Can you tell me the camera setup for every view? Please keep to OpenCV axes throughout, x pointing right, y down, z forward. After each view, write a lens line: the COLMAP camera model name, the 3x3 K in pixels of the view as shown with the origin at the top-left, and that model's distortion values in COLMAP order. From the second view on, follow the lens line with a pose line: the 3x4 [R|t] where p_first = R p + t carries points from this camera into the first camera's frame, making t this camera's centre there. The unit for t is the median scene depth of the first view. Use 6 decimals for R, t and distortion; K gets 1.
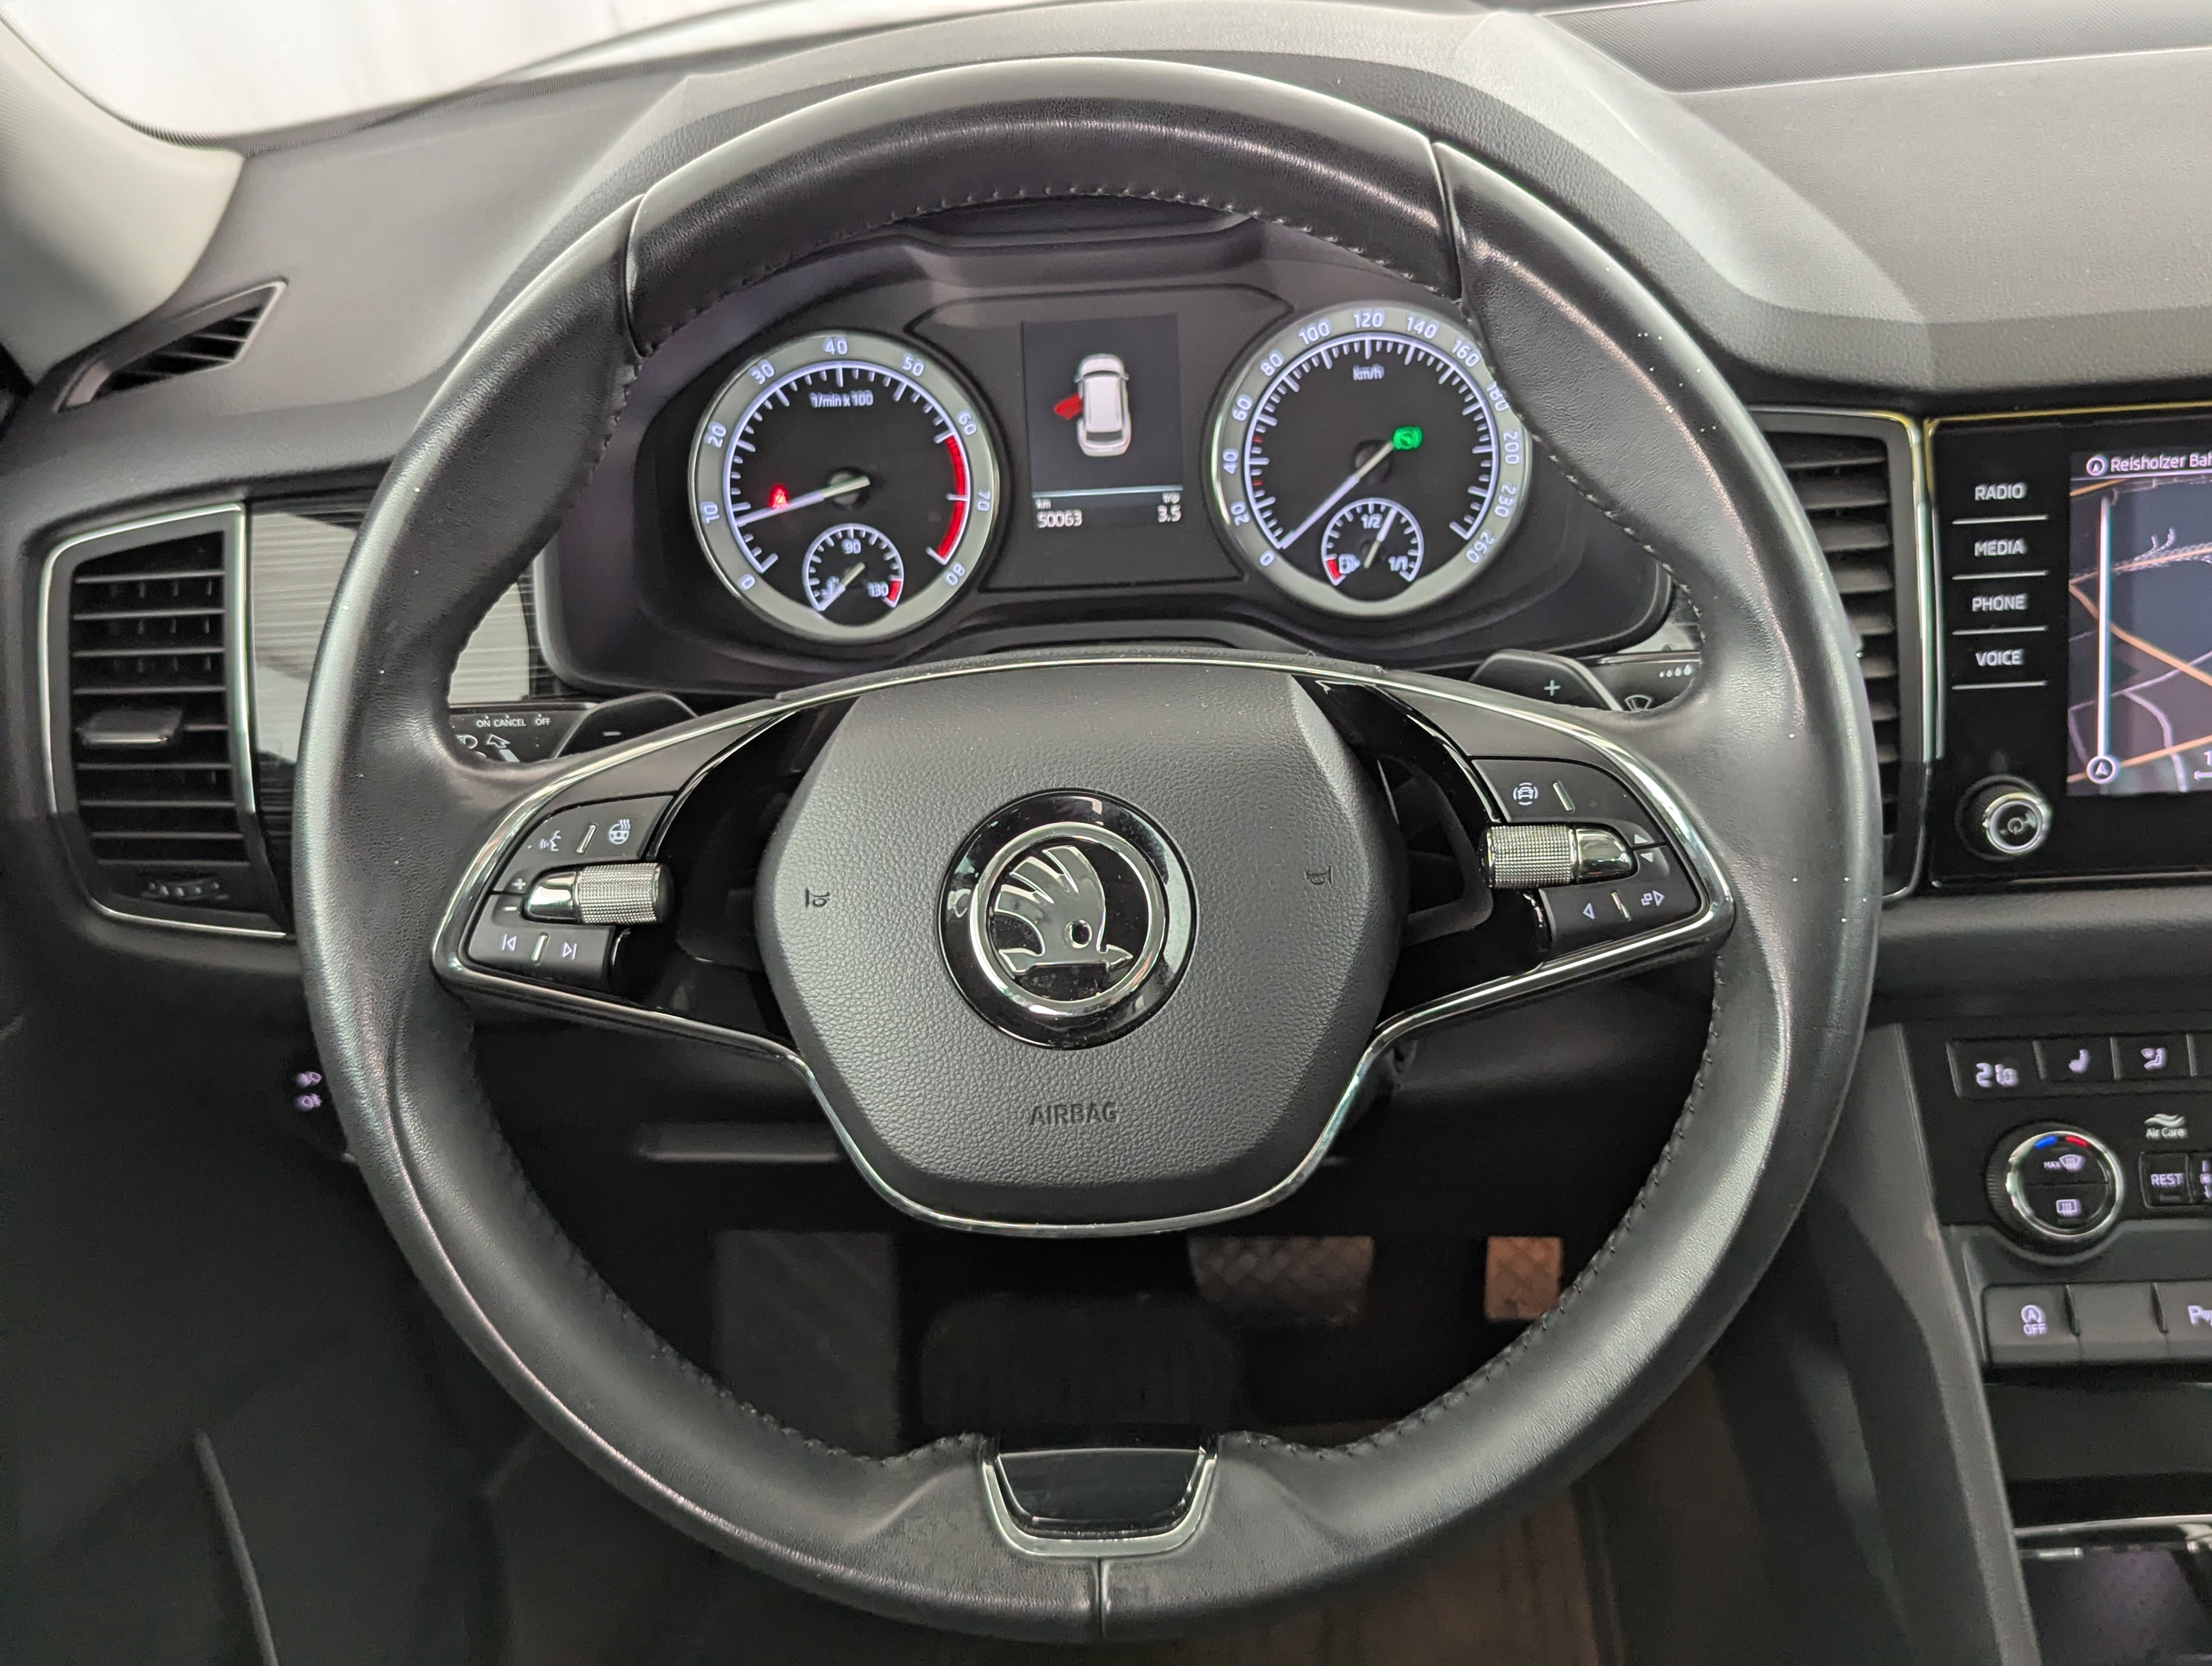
lens RADIAL K [[2028.4, 0, 1101.1], [0, 2028.4, 839.8], [0, 0, 1]] dist [0.074345, -0.088696]
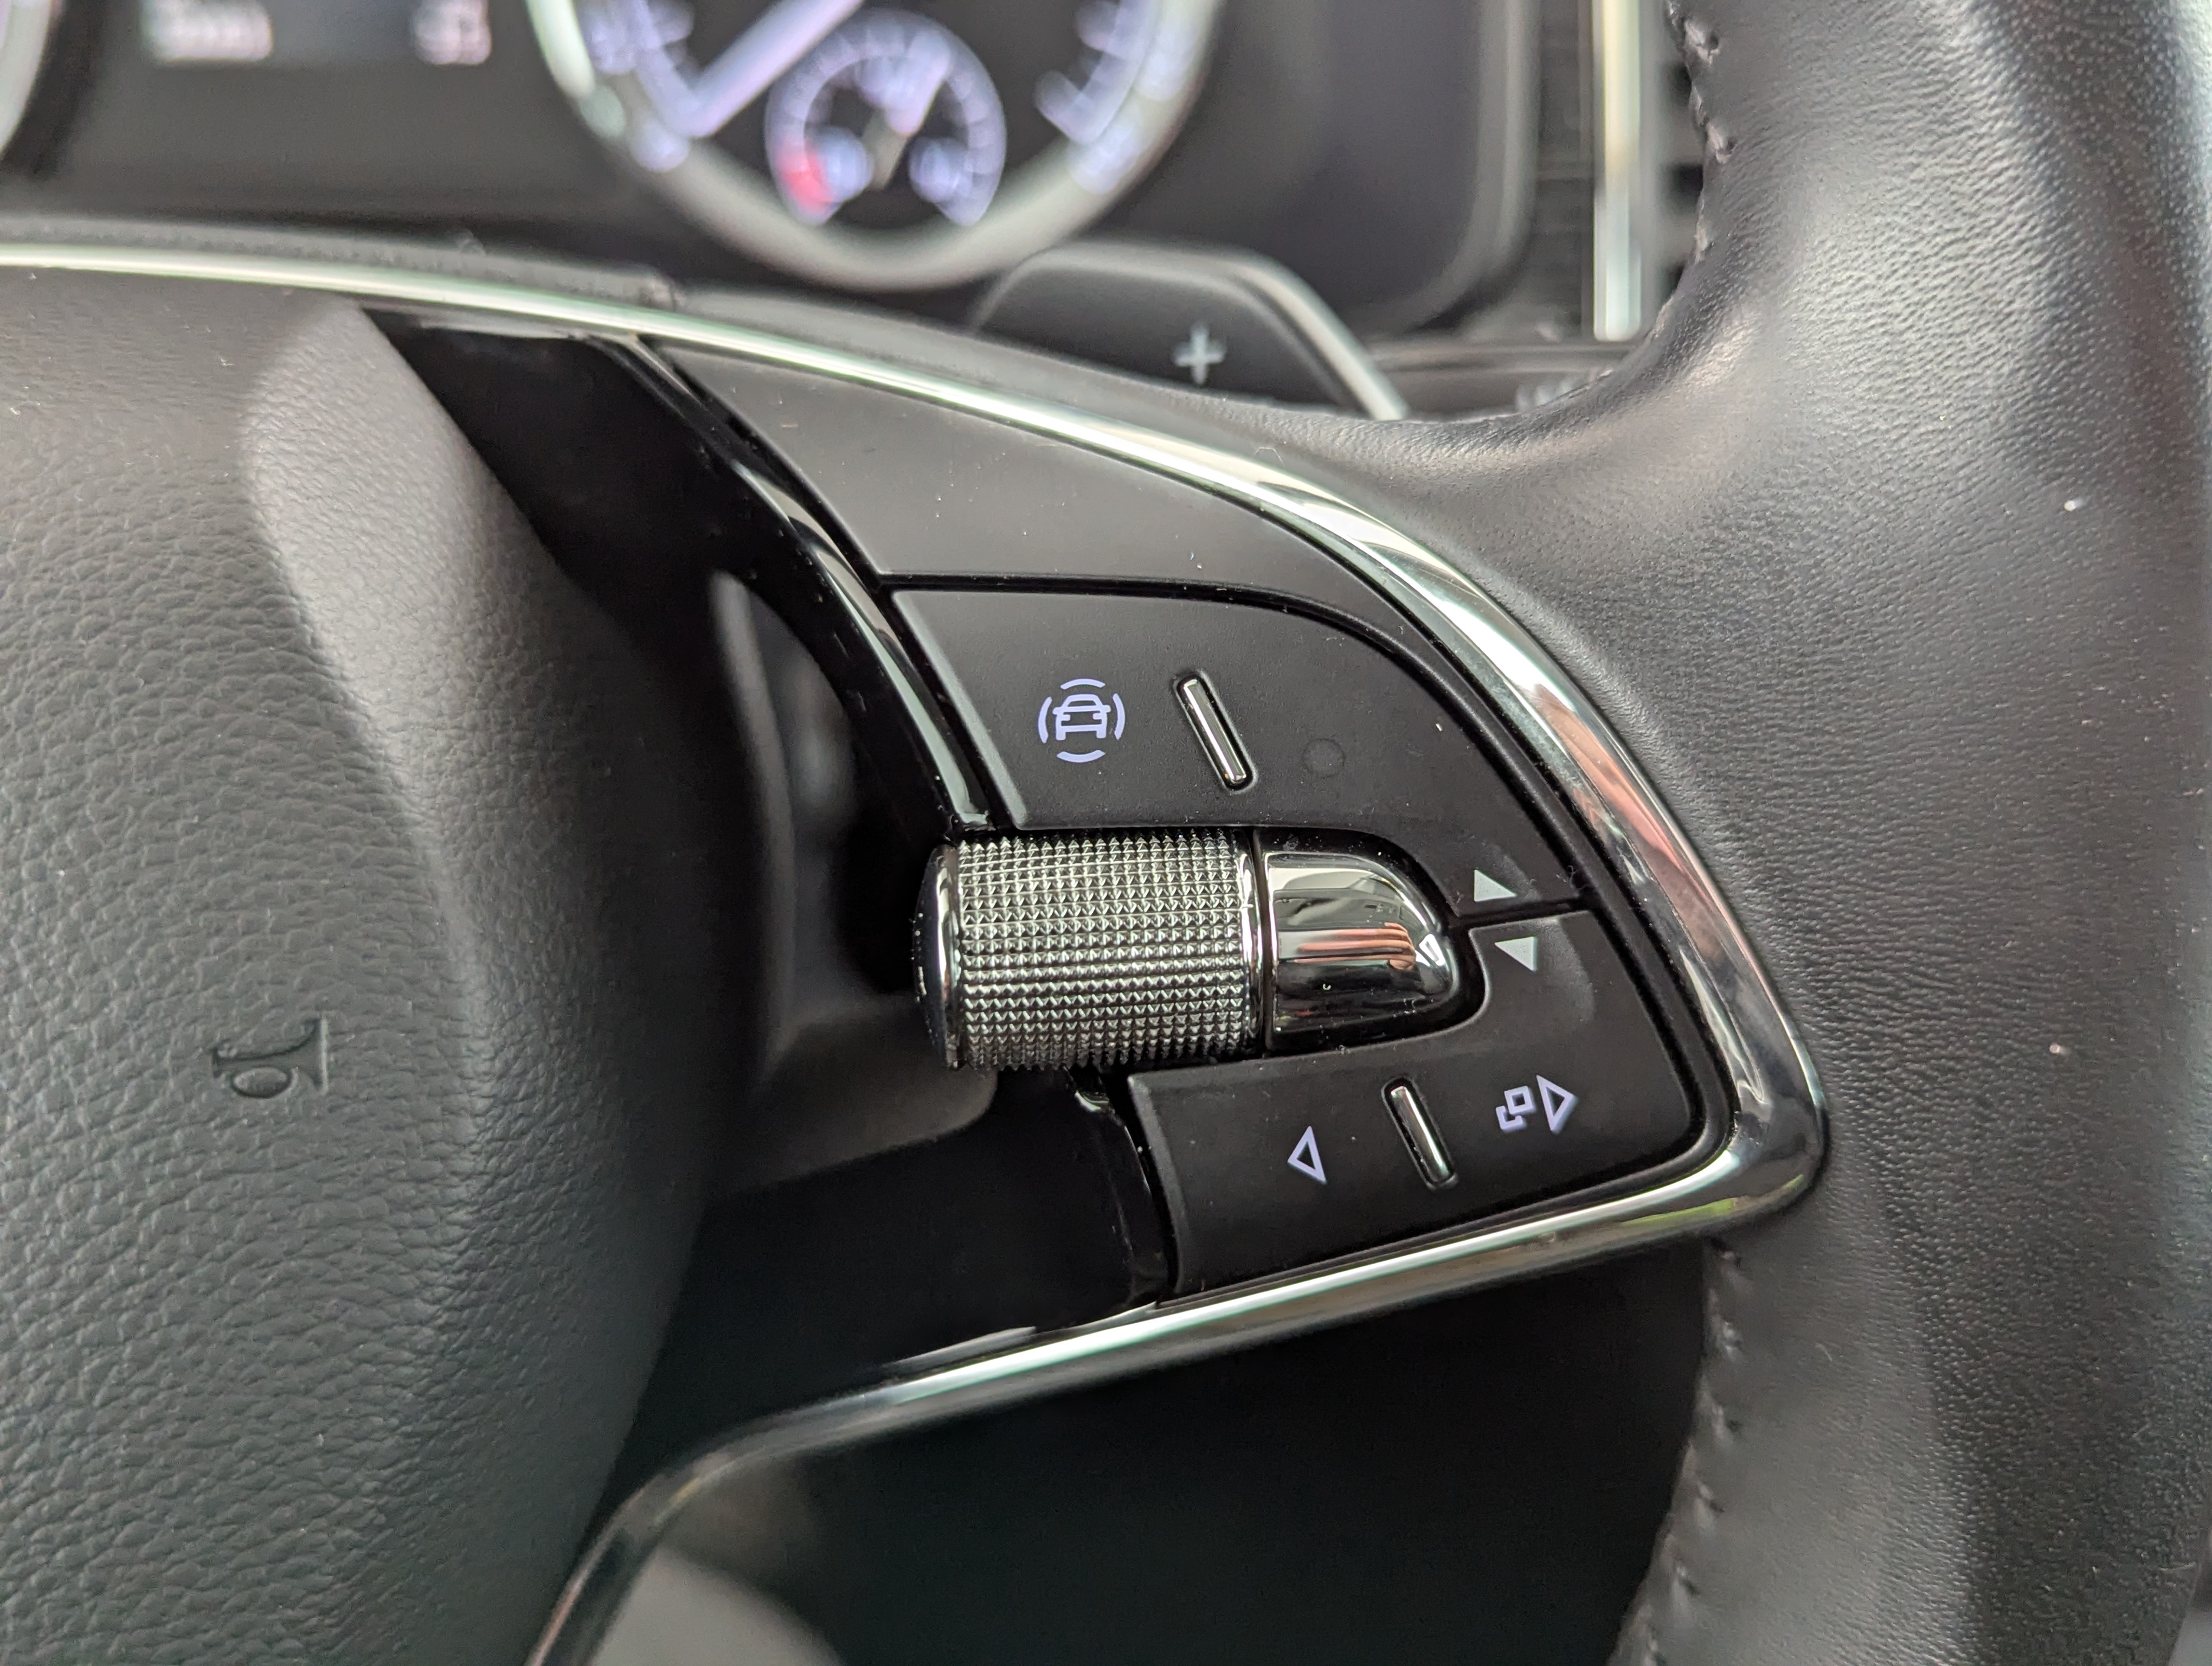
lens RADIAL K [[2103.6, 0, 1093.0], [0, 2103.6, 853.7], [0, 0, 1]] dist [0.022172, 0.001414]
pose [[0.992349, -0.017728, 0.122183, 0.134466], [0.006491, 0.995760, 0.091758, -0.023098], [-0.123292, -0.090262, 0.988257, 0.552584]]
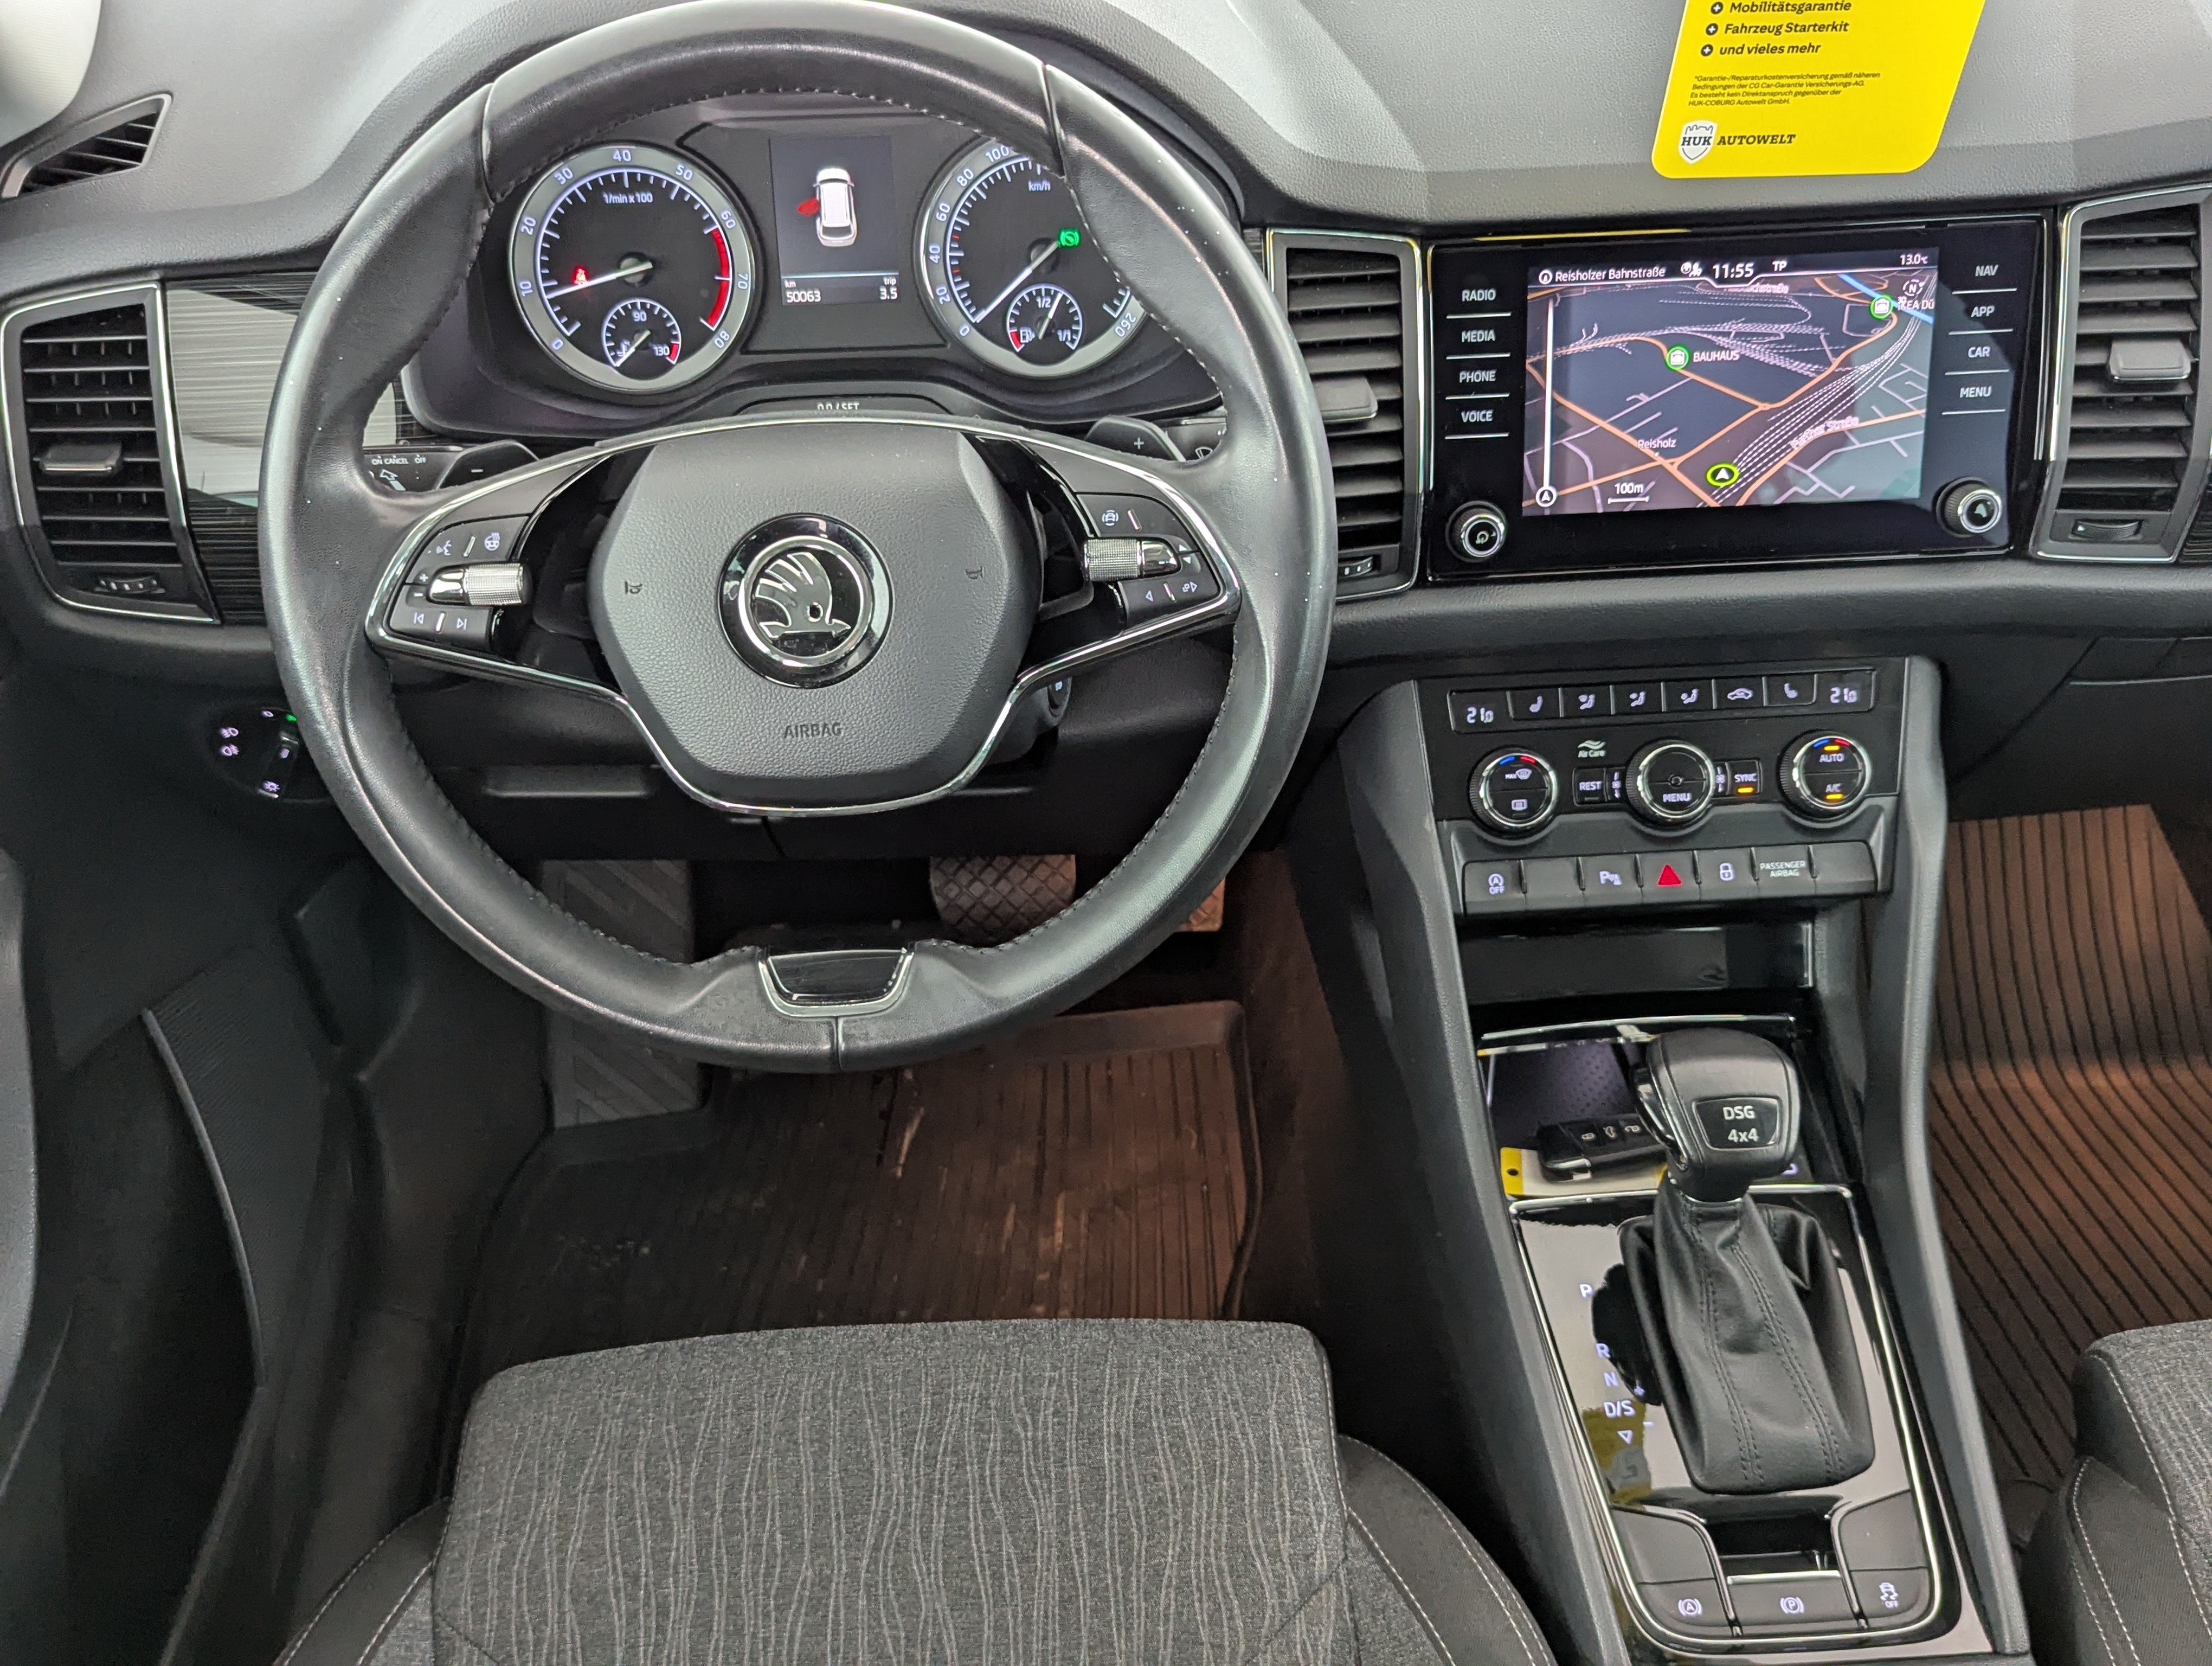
lens RADIAL K [[2028.4, 0, 1101.1], [0, 2028.4, 839.8], [0, 0, 1]] dist [0.074345, -0.088696]
pose [[0.994380, -0.016214, 0.104623, 0.030605], [0.001240, 0.989919, 0.141626, 0.000449], [-0.105865, -0.140700, 0.984376, -0.398665]]
